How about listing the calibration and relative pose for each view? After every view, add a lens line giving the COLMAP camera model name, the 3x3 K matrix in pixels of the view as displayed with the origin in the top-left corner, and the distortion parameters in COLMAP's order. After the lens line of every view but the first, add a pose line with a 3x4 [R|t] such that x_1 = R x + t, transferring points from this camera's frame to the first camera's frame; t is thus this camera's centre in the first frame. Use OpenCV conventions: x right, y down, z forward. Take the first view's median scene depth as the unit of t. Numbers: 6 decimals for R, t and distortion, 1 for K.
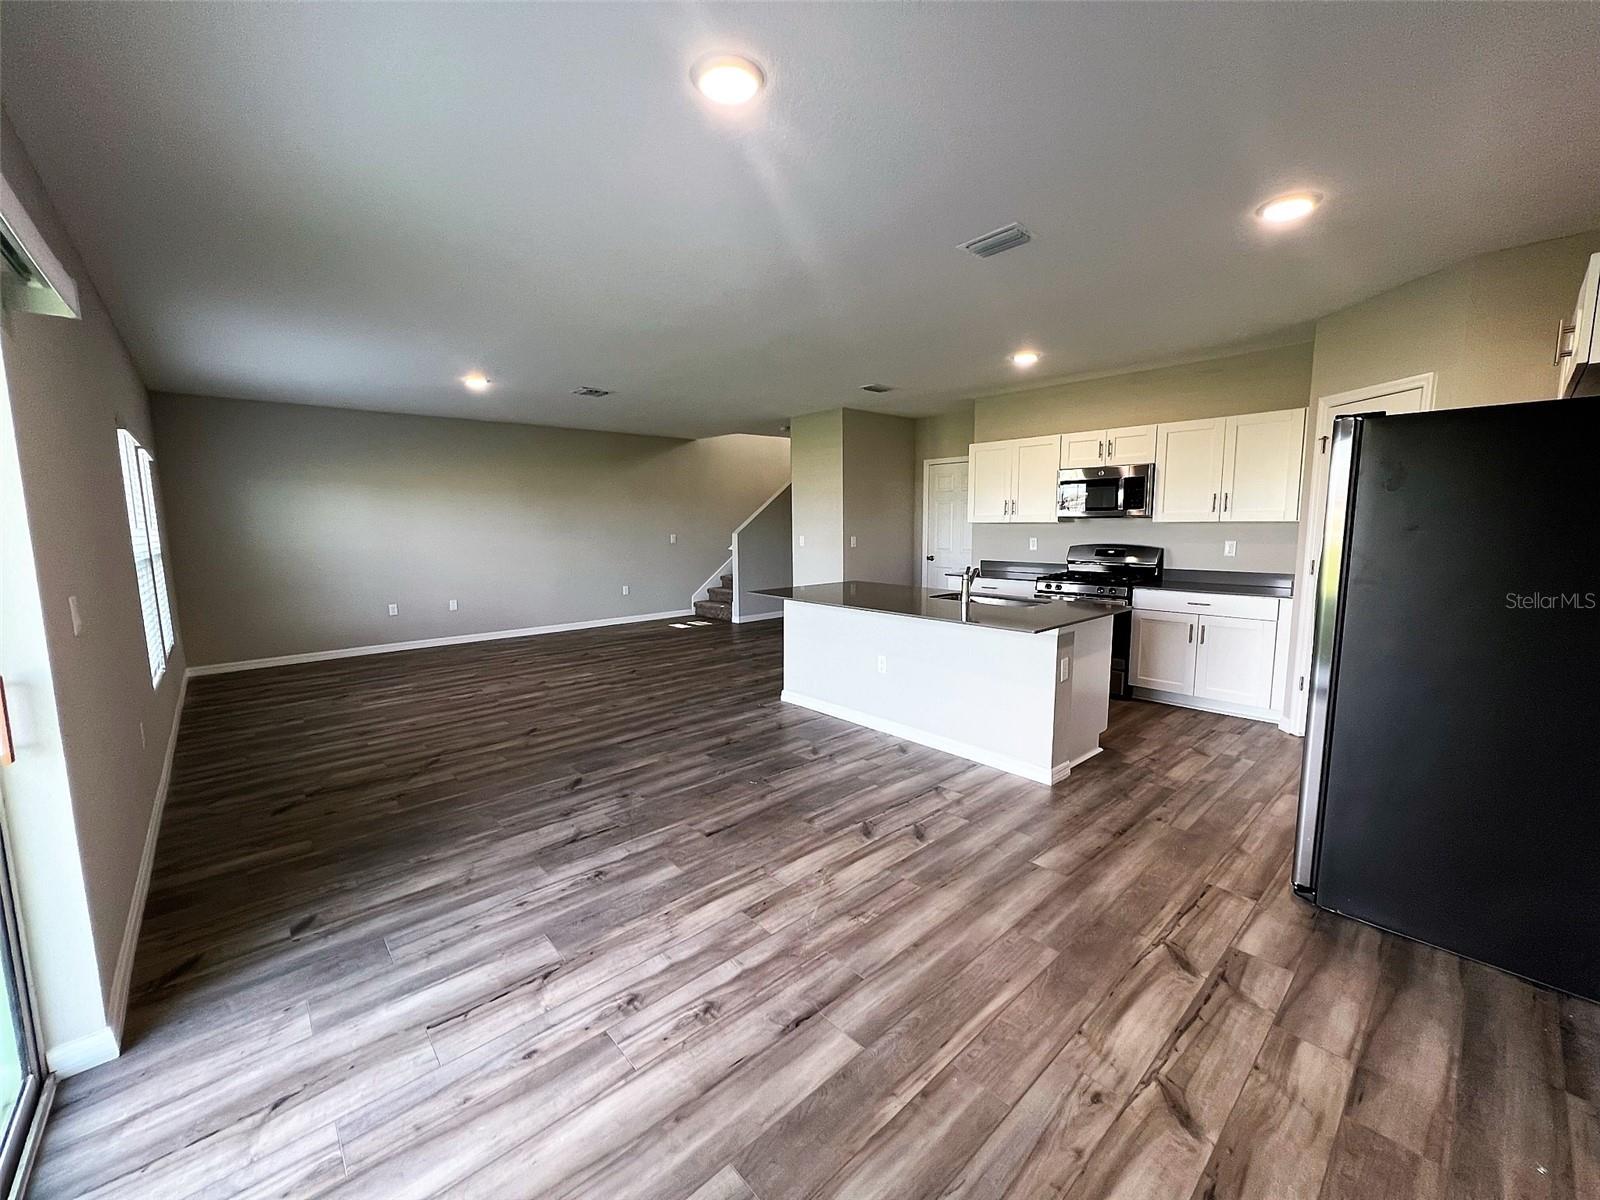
lens RADIAL K [[652.1, 0, 809.3], [0, 652.1, 600.0], [0, 0, 1]] dist [-0.000074, 0.000326]
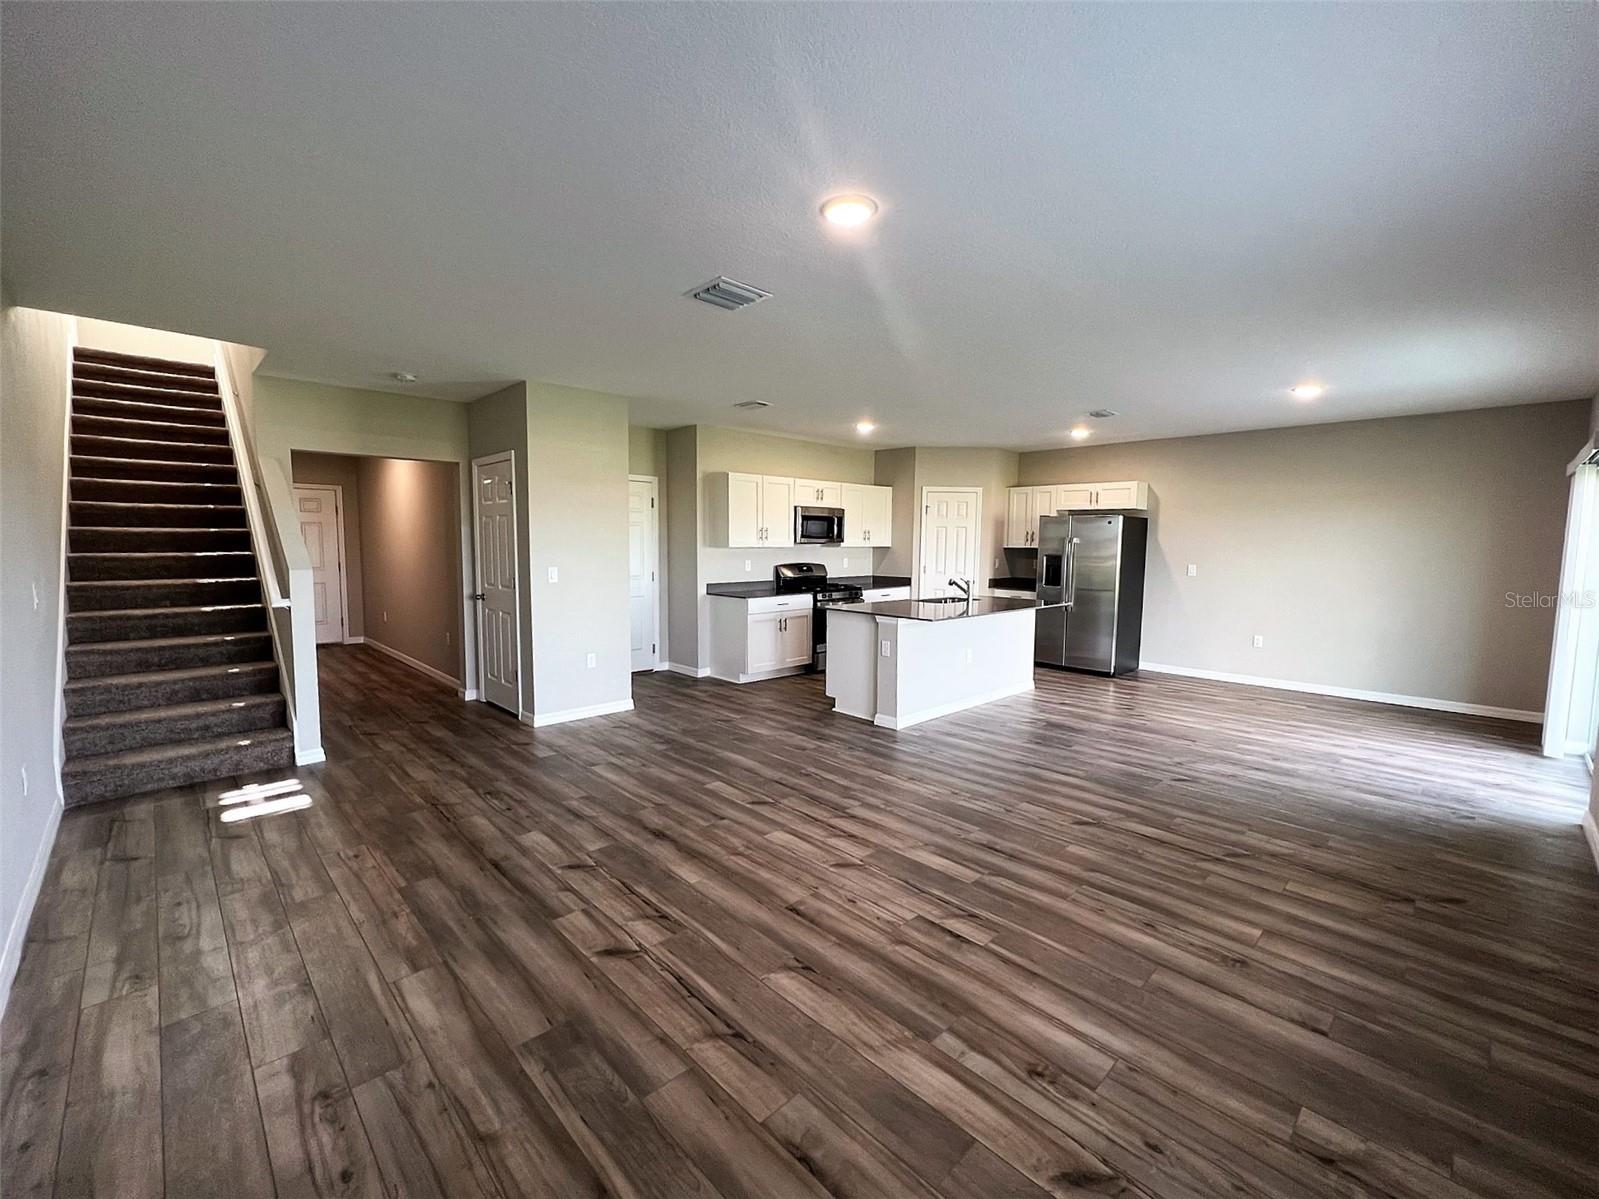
lens RADIAL K [[651.6, 0, 809.0], [0, 651.6, 601.6], [0, 0, 1]] dist [-0.000074, 0.000326]
pose [[-0.027623, -0.086340, 0.995883, -1.204105], [0.112775, 0.989633, 0.088926, -0.167382], [-0.993237, 0.114767, -0.017600, 1.360830]]
